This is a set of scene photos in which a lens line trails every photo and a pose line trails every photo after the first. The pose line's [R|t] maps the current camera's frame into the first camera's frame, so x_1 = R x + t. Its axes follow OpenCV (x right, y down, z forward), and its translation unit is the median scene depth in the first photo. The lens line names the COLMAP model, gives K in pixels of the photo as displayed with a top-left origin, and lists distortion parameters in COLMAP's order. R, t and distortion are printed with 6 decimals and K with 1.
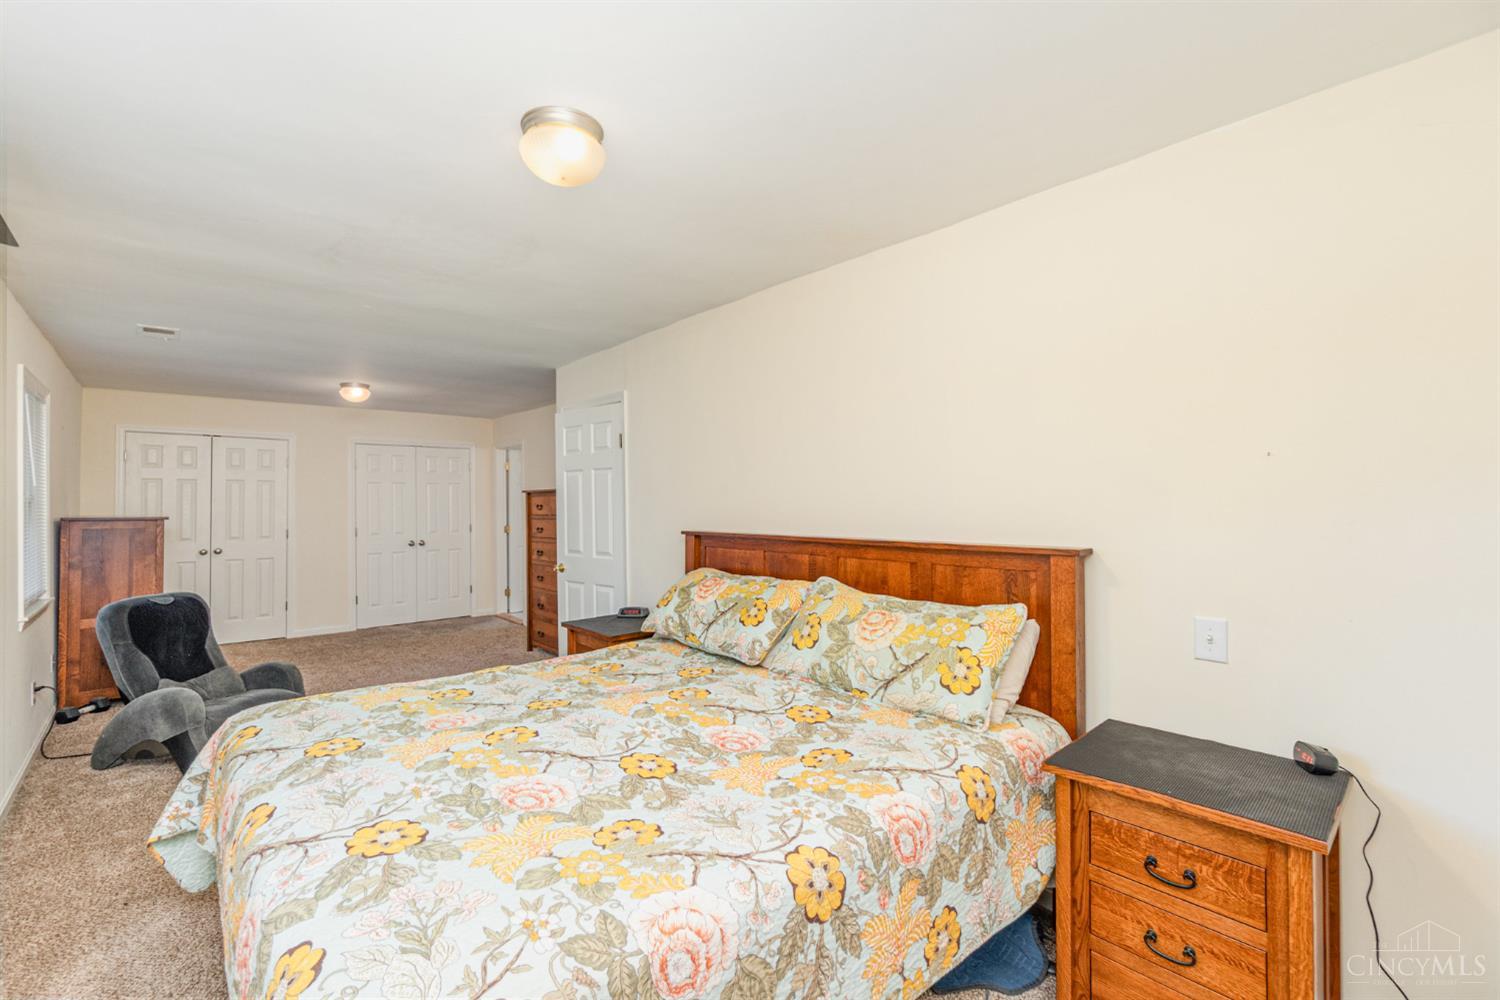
lens RADIAL K [[679.3, 0, 747.5], [0, 679.3, 497.9], [0, 0, 1]] dist [0.003731, -0.000788]
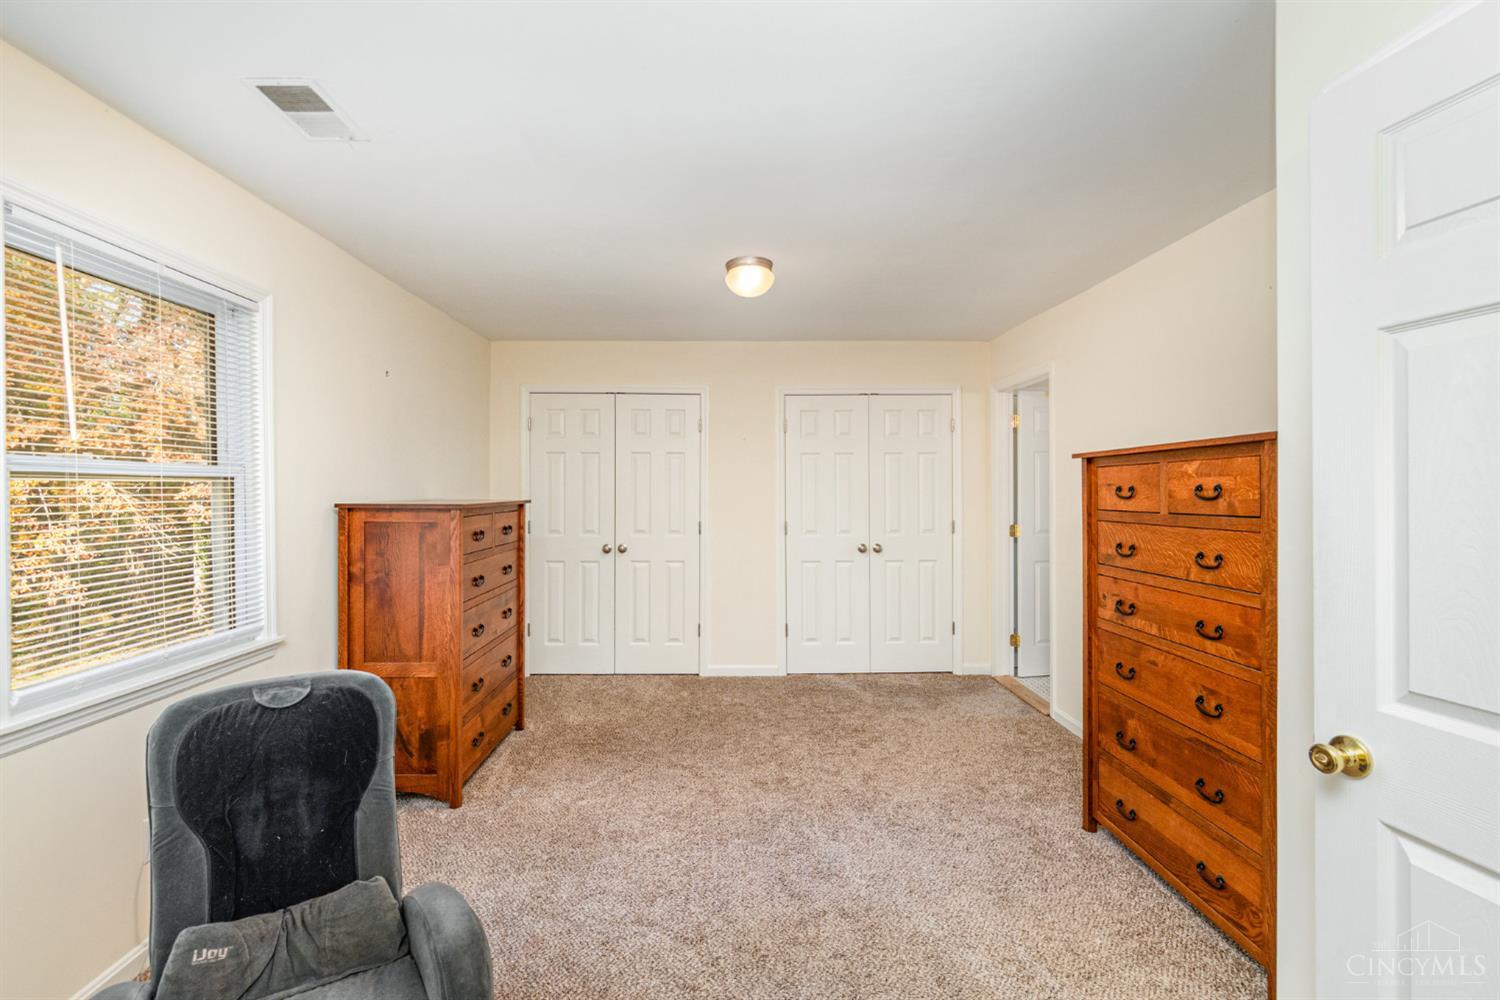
lens RADIAL K [[679.3, 0, 747.2], [0, 679.3, 491.5], [0, 0, 1]] dist [0.003731, -0.000788]
pose [[0.780709, 0.006829, -0.624857, -0.224961], [-0.000219, 0.999943, 0.010656, 0.008771], [0.624894, -0.008182, 0.780667, 0.541487]]
